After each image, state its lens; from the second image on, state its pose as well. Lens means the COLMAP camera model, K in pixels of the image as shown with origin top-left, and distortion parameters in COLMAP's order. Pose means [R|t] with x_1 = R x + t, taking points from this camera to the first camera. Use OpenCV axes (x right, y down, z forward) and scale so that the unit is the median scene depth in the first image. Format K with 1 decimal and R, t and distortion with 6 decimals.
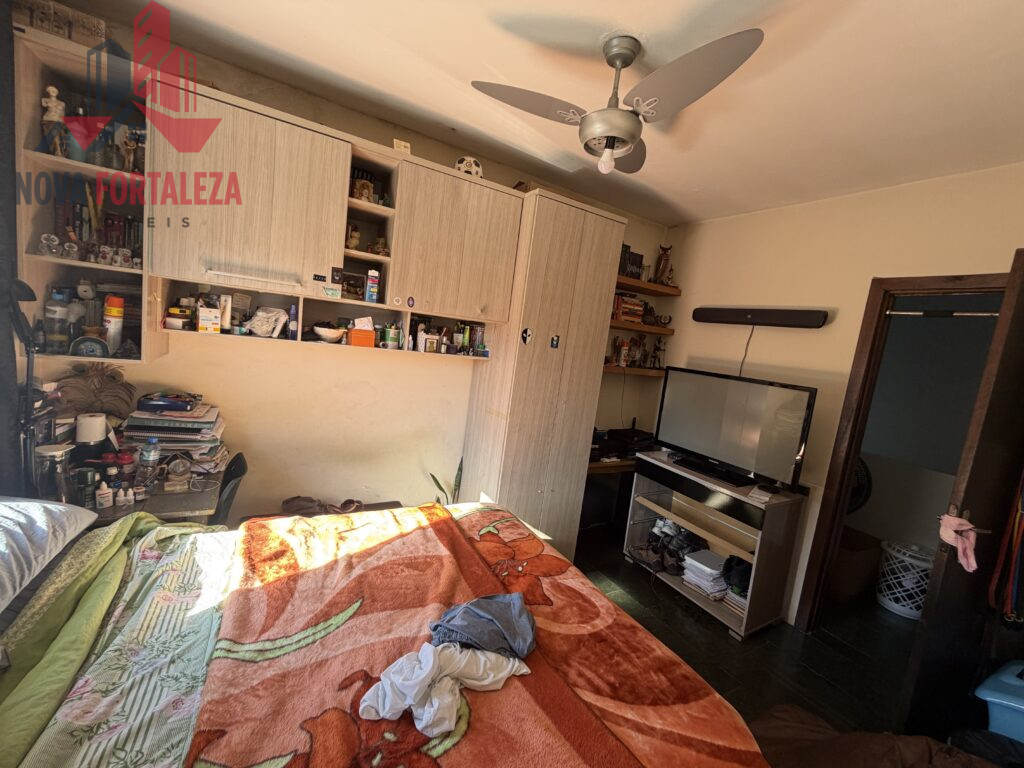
lens RADIAL K [[408.7, 0, 513.0], [0, 408.7, 382.2], [0, 0, 1]] dist [-0.001366, 0.000467]
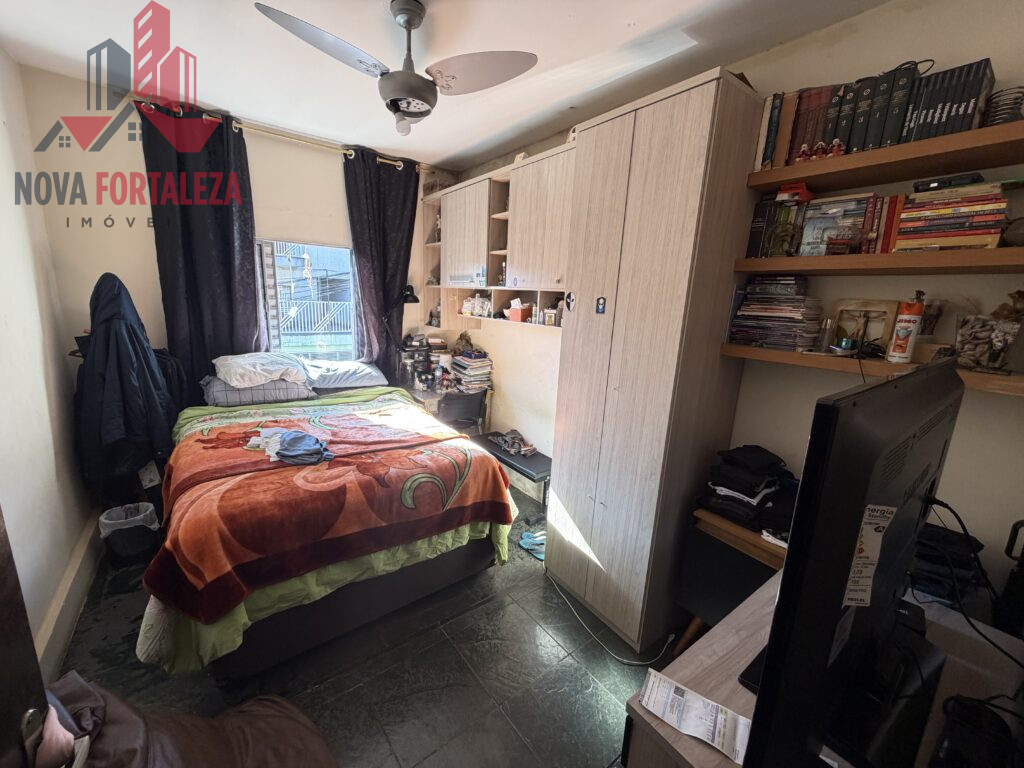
lens RADIAL K [[408.7, 0, 511.5], [0, 408.7, 384.7], [0, 0, 1]] dist [-0.001366, 0.000467]
pose [[0.122372, 0.094471, -0.987978, 0.940138], [-0.145800, 0.986371, 0.076258, 0.015313], [0.981717, 0.134715, 0.134478, 0.823021]]
